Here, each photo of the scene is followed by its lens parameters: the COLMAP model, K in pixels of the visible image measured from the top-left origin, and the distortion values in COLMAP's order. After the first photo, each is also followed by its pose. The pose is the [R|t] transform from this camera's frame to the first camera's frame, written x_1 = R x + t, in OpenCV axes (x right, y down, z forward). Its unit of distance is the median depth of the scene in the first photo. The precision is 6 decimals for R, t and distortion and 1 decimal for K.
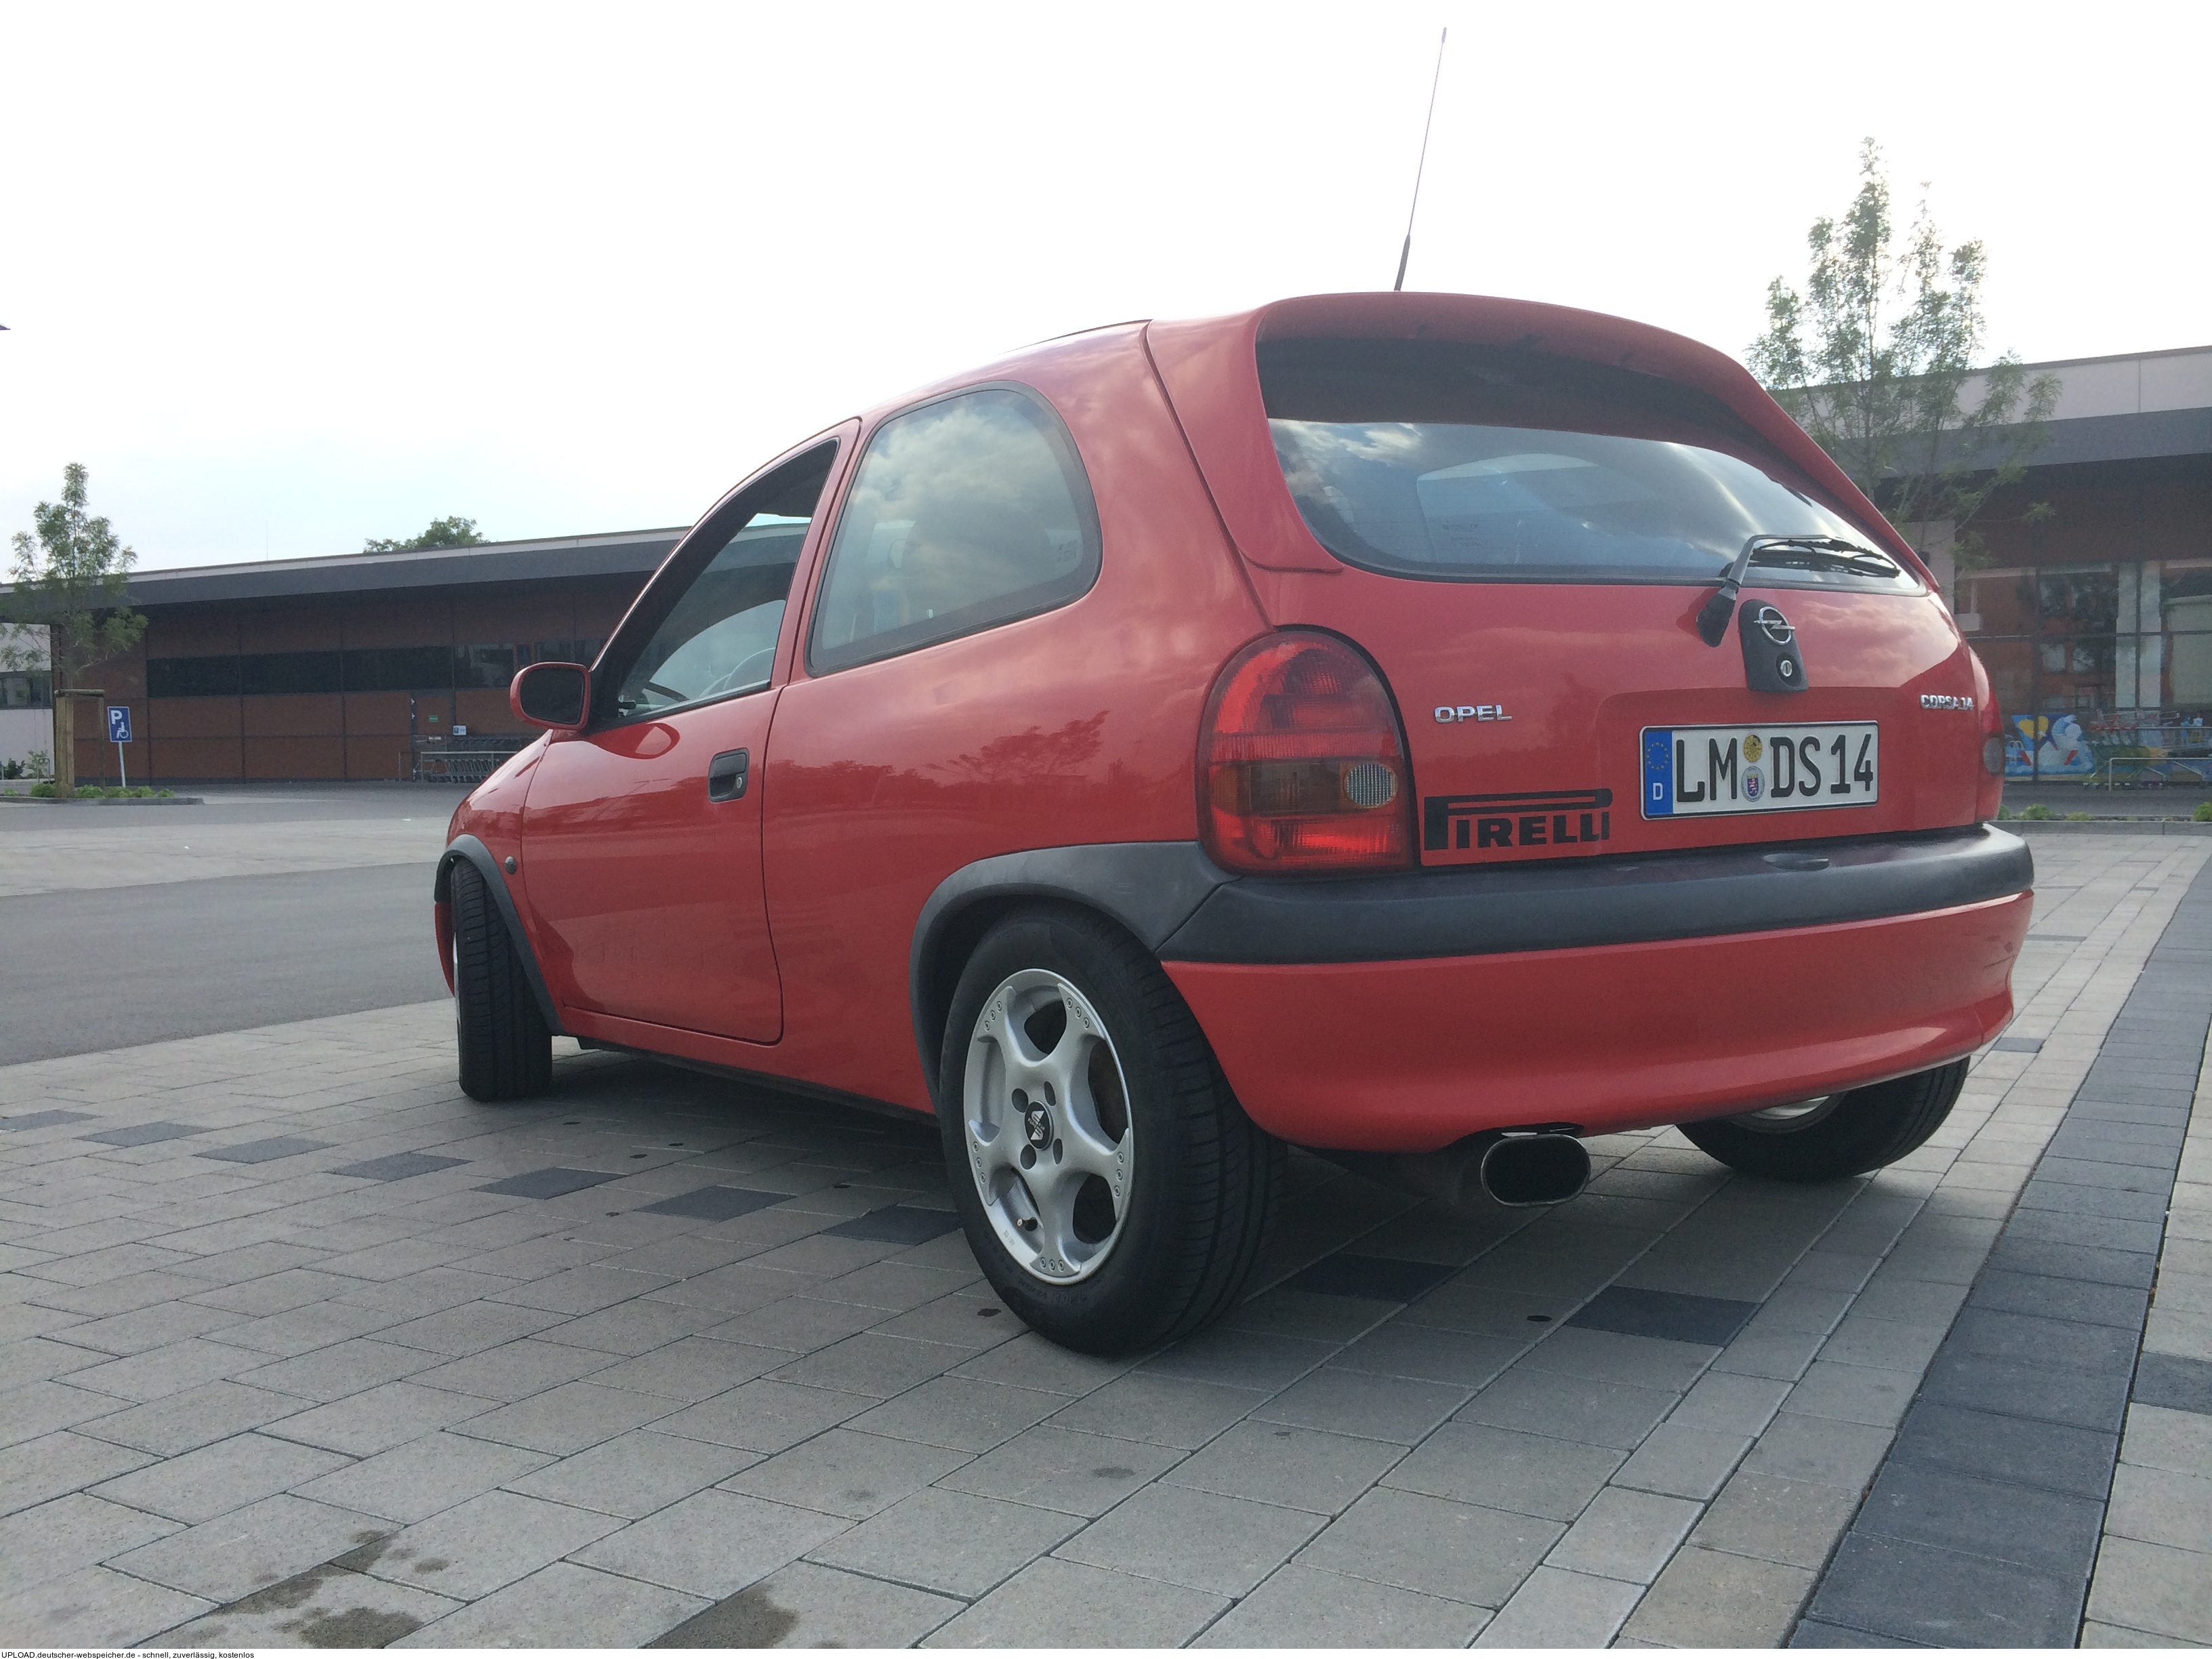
lens RADIAL K [[1947.6, 0, 1109.3], [0, 1947.6, 828.9], [0, 0, 1]] dist [0.030478, -0.020998]
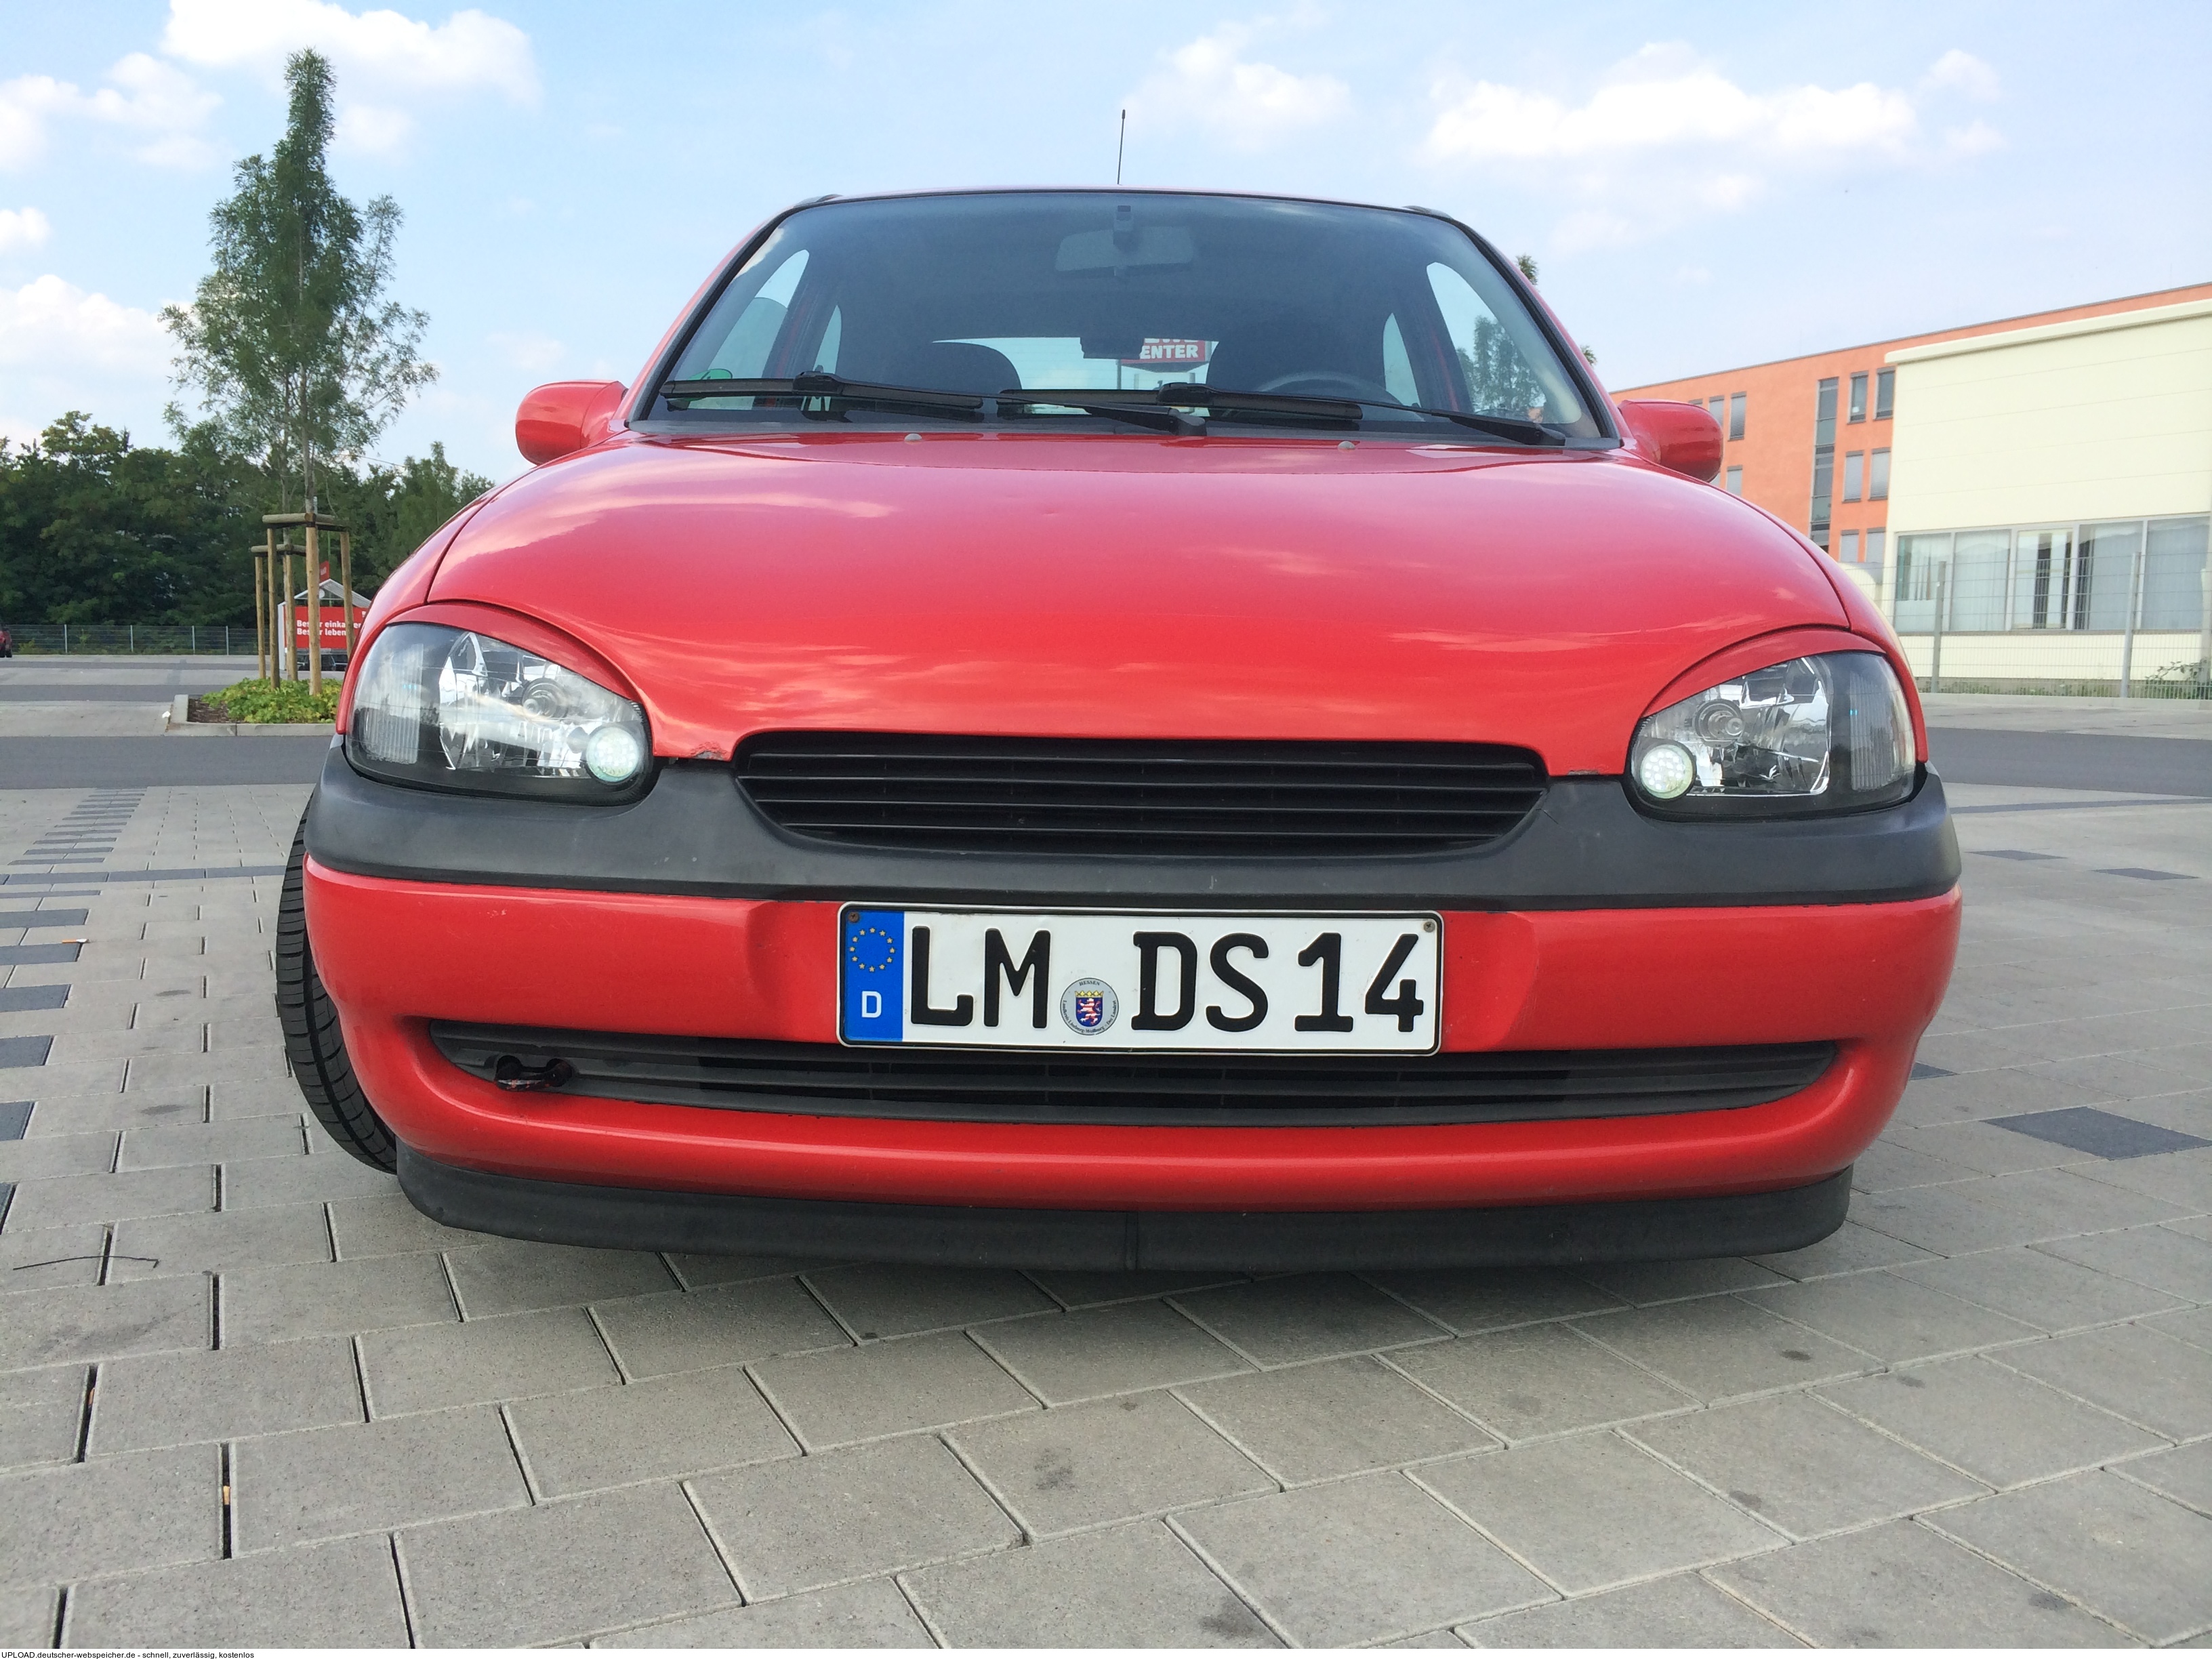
lens RADIAL K [[1947.6, 0, 1107.1], [0, 1947.6, 808.8], [0, 0, 1]] dist [0.030478, -0.020998]
pose [[0.830146, 0.084136, -0.551161, 0.657223], [-0.062316, 0.996356, 0.058237, -0.118749], [0.554052, -0.013999, 0.832364, 0.489489]]
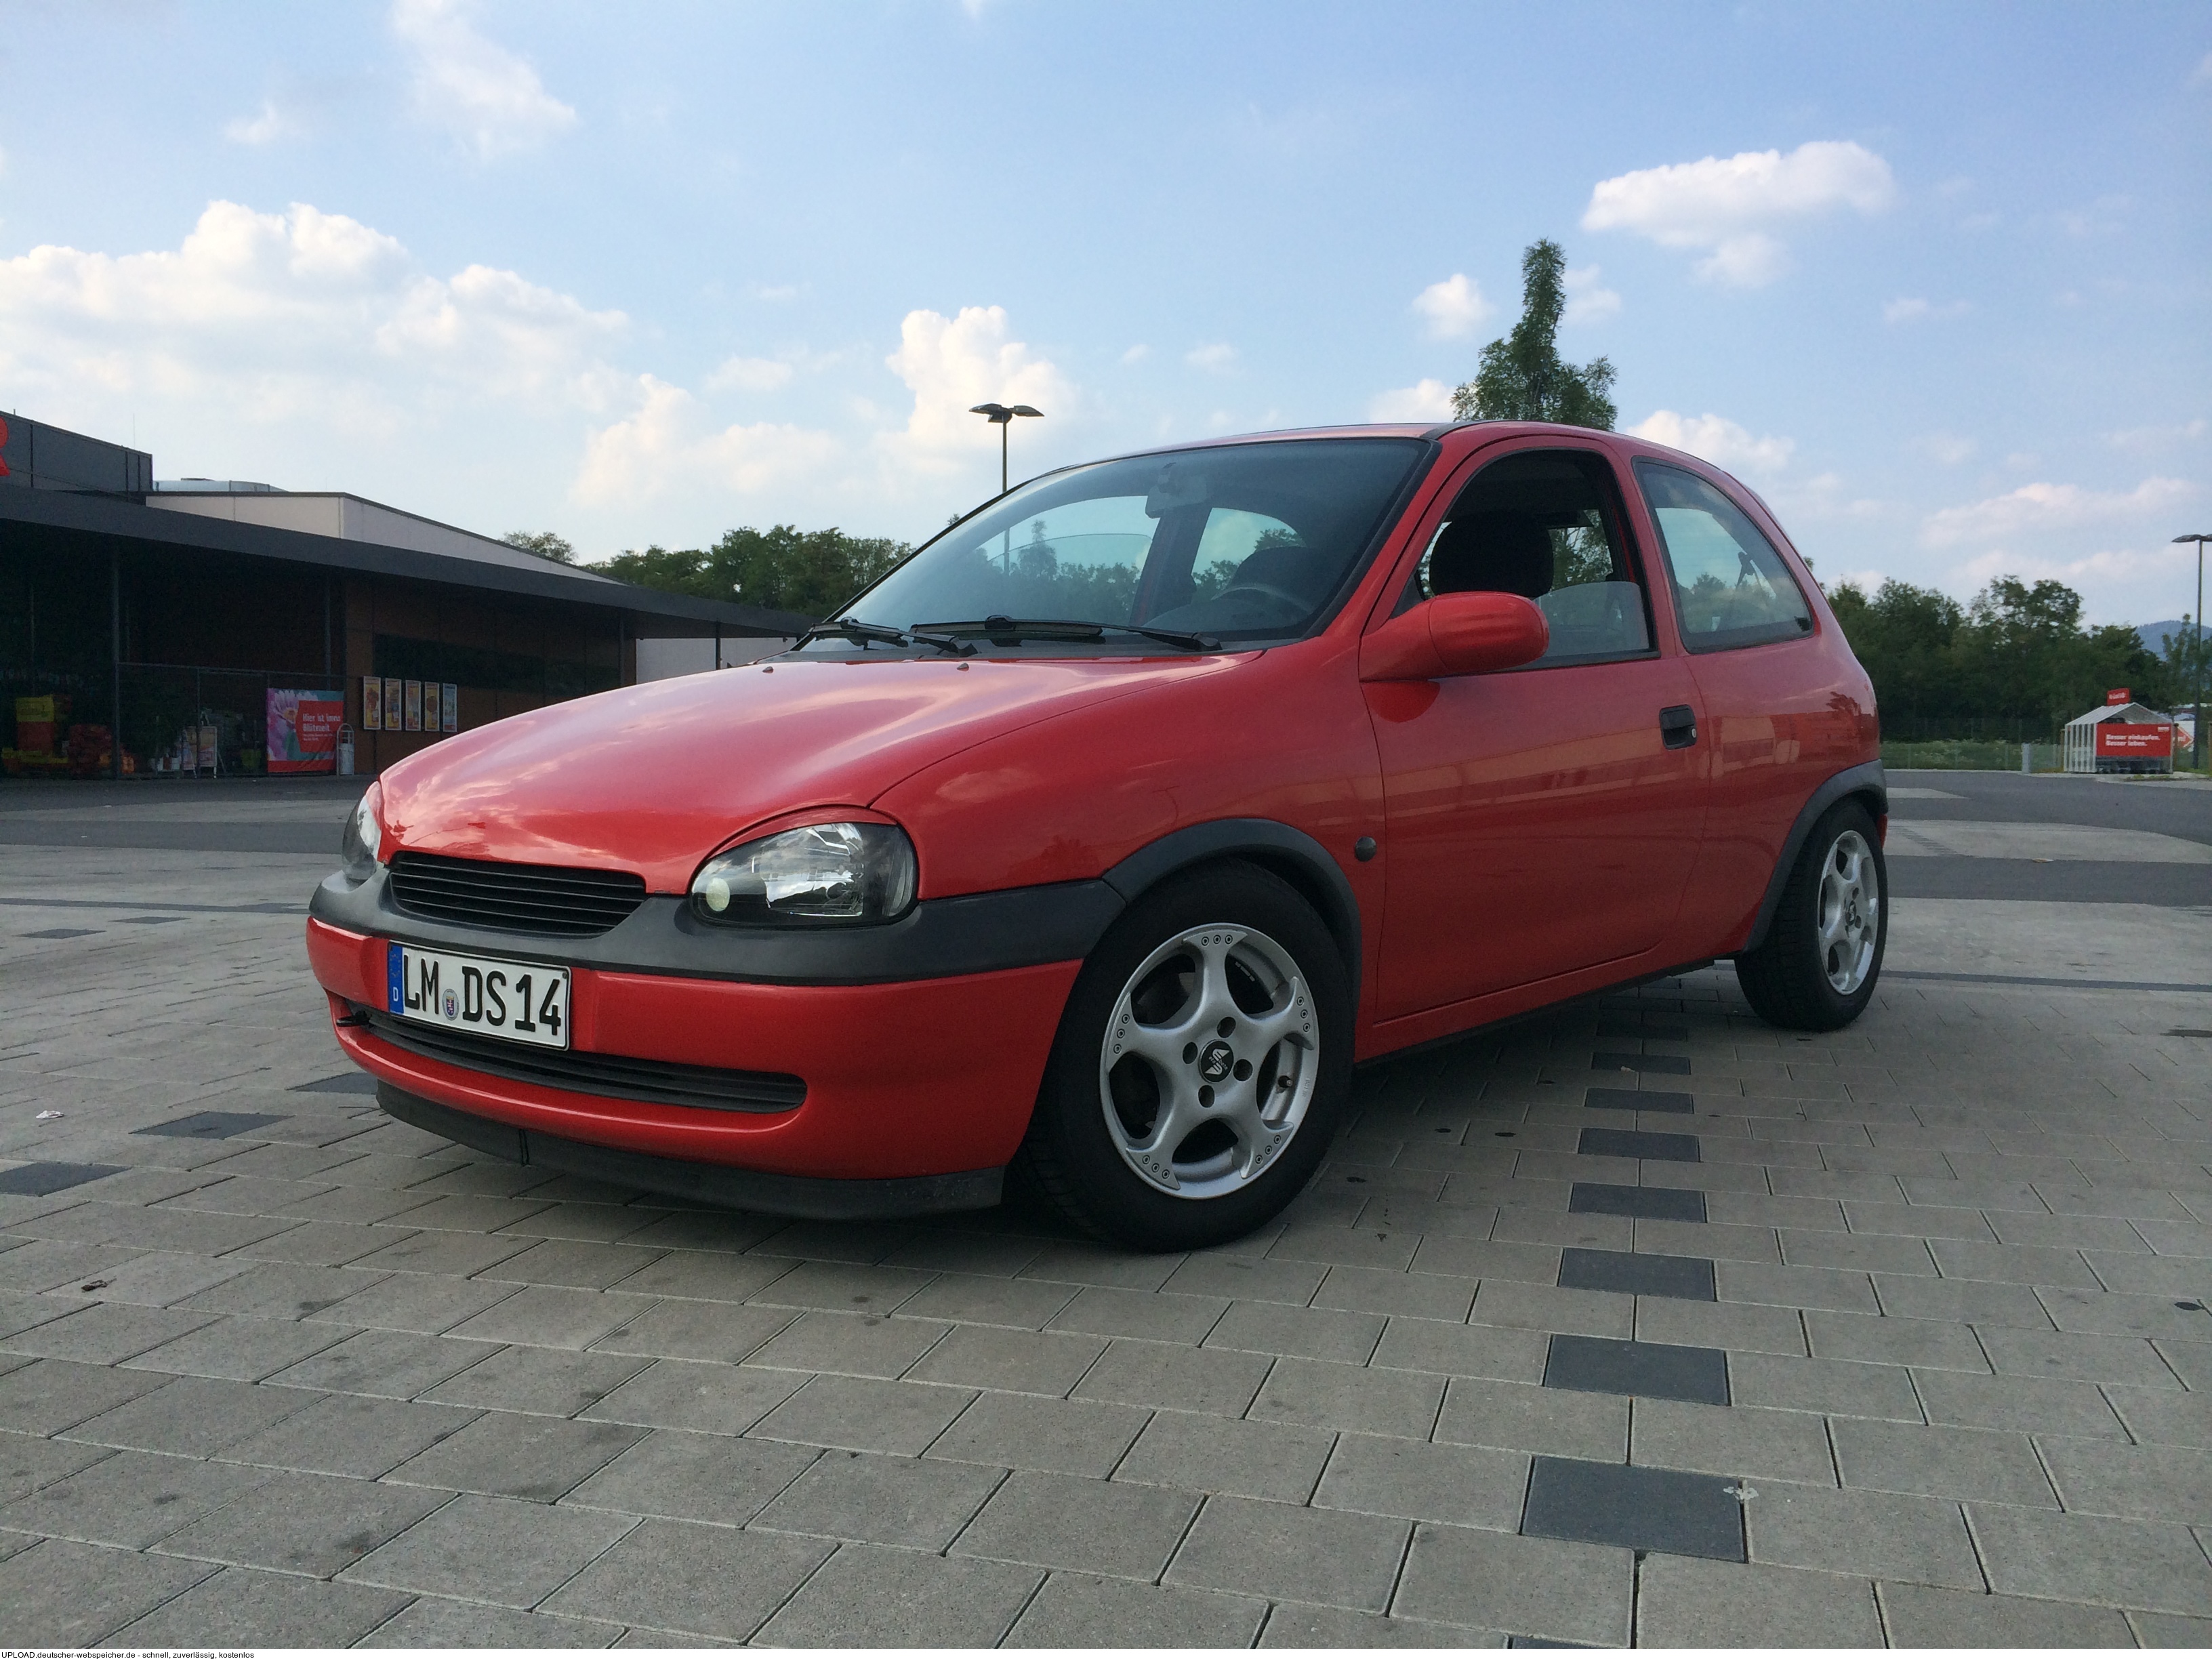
lens RADIAL K [[1947.6, 0, 1111.9], [0, 1947.6, 847.8], [0, 0, 1]] dist [0.030478, -0.020998]
pose [[0.255925, 0.084555, -0.962992, 1.489041], [-0.064060, 0.995461, 0.070381, -0.214296], [0.964572, 0.043677, 0.260180, 1.057215]]
